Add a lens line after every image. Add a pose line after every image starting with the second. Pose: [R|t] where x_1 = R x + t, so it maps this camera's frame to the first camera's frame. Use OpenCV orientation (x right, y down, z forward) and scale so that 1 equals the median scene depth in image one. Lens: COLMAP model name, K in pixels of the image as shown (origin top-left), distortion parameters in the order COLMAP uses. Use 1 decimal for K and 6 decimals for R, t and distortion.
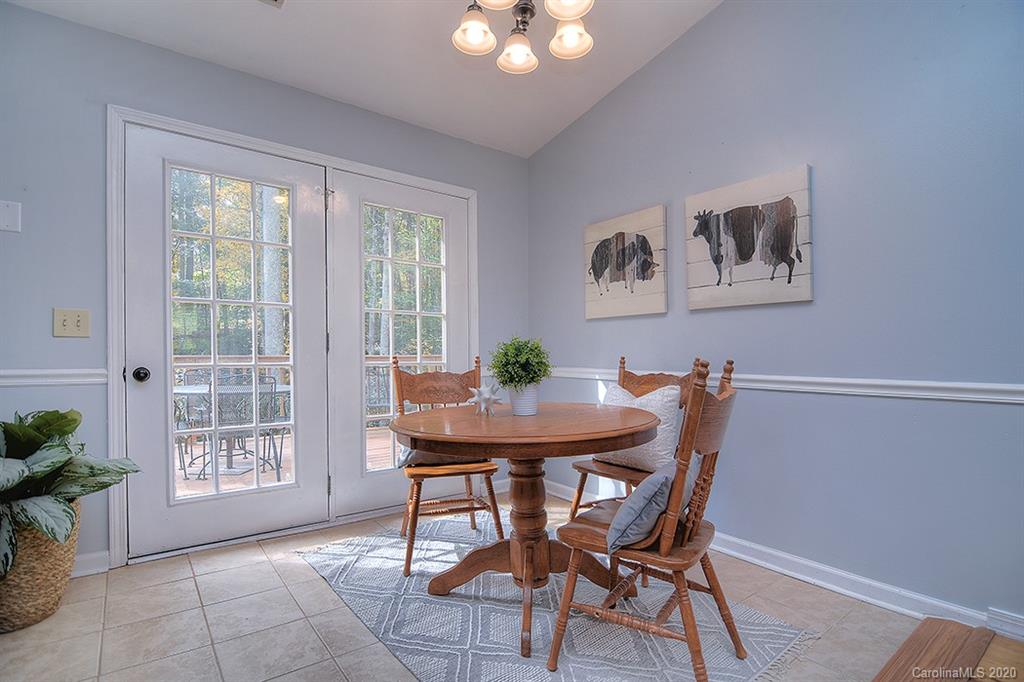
lens RADIAL K [[497.5, 0, 500.8], [0, 497.5, 345.1], [0, 0, 1]] dist [-0.011840, -0.002203]
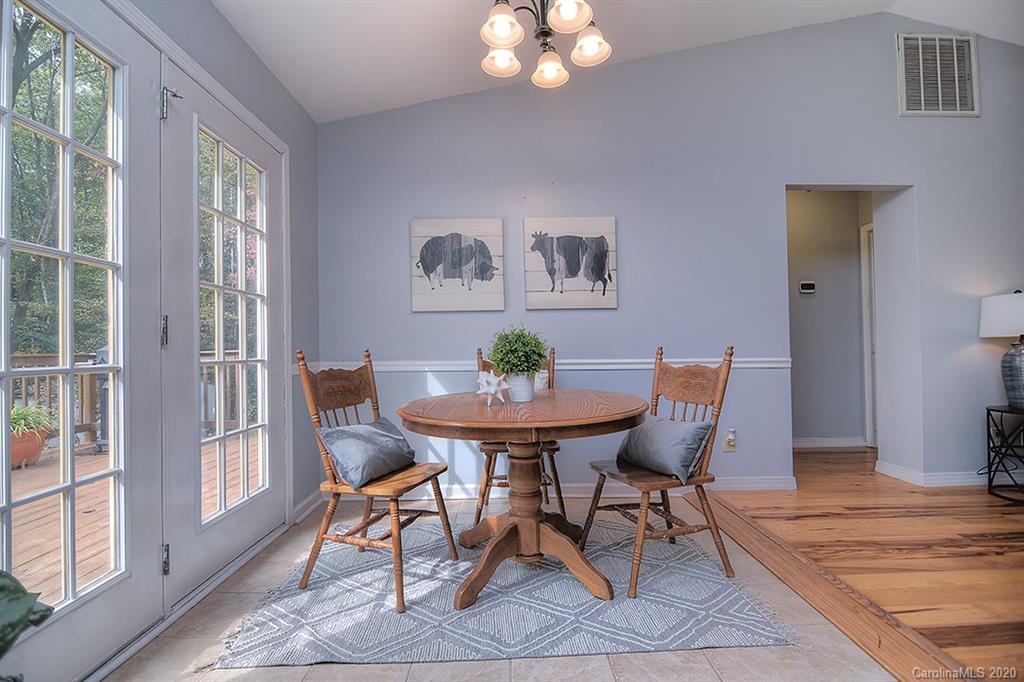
lens RADIAL K [[497.5, 0, 511.7], [0, 497.5, 339.8], [0, 0, 1]] dist [-0.011840, -0.002203]
pose [[0.582700, 0.003562, 0.812679, -0.671034], [-0.000459, 0.999992, -0.004054, 0.010234], [-0.812687, 0.001990, 0.582697, 0.323216]]
